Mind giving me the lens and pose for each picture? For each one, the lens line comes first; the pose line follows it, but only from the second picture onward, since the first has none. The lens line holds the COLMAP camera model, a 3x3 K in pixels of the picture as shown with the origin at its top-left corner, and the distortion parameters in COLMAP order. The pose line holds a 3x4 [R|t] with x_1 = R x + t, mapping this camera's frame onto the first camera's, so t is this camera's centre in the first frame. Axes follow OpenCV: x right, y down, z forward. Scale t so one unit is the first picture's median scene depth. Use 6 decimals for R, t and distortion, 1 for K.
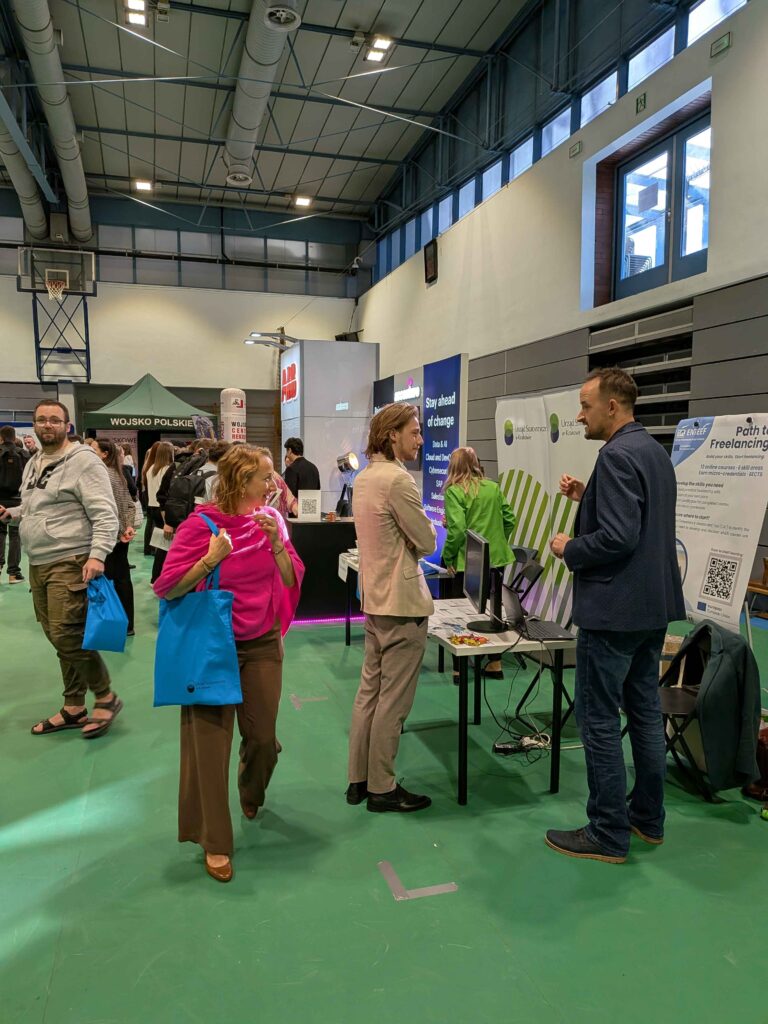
lens RADIAL K [[782.0, 0, 361.6], [0, 782.0, 512.4], [0, 0, 1]] dist [0.113056, -0.200238]
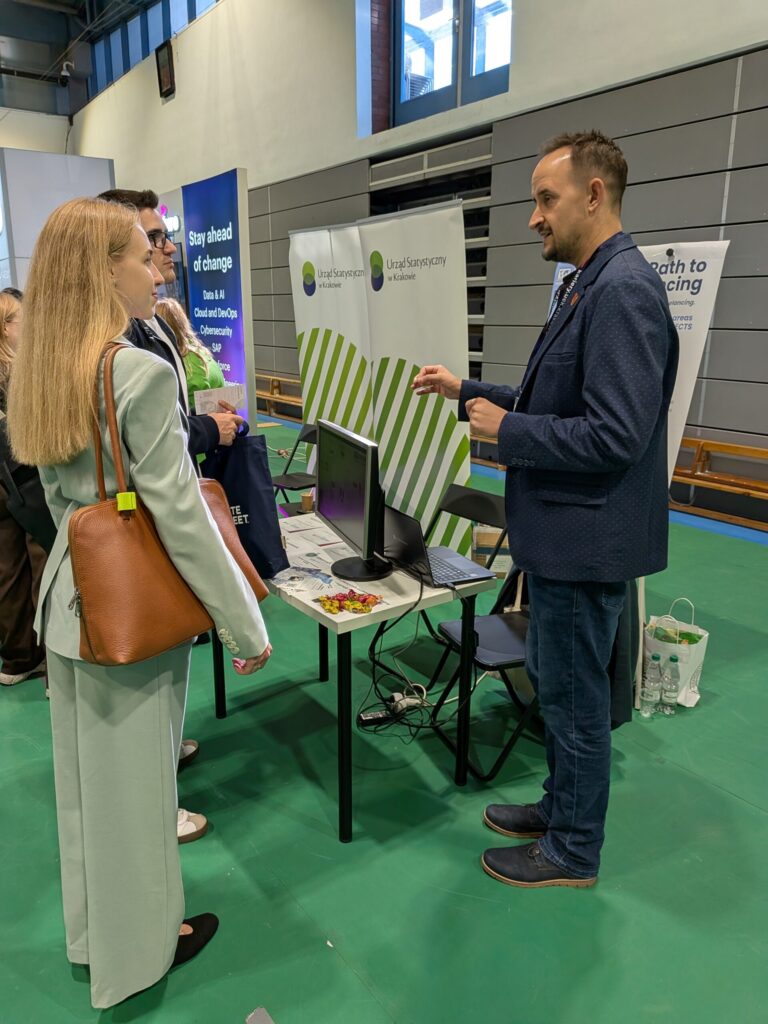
lens RADIAL K [[744.8, 0, 384.0], [0, 744.8, 512.0], [0, 0, 1]] dist [0.045574, -0.068050]
pose [[0.934369, -0.092396, 0.344120, -0.015270], [0.029016, 0.982316, 0.184966, -0.007096], [-0.355125, -0.162841, 0.920527, 0.199959]]
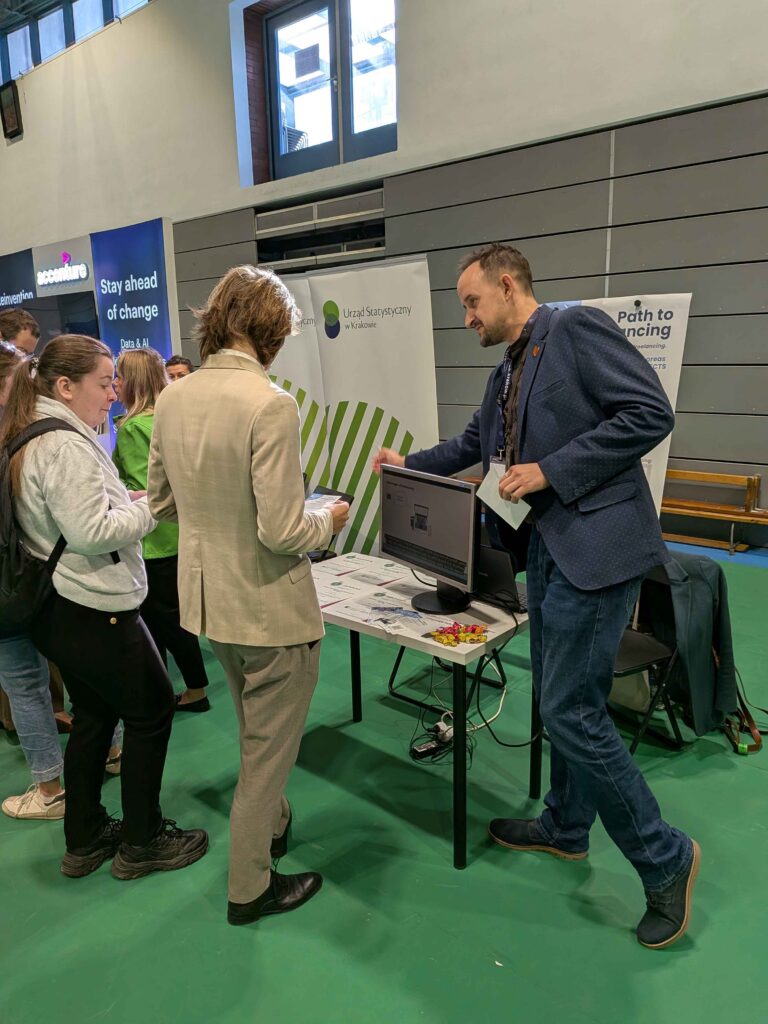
lens RADIAL K [[744.8, 0, 384.0], [0, 744.8, 512.0], [0, 0, 1]] dist [0.045574, -0.068050]
pose [[0.823020, -0.136445, 0.551380, -0.107485], [0.065862, 0.987096, 0.145957, -0.014627], [-0.564180, -0.083811, 0.821387, 0.232443]]
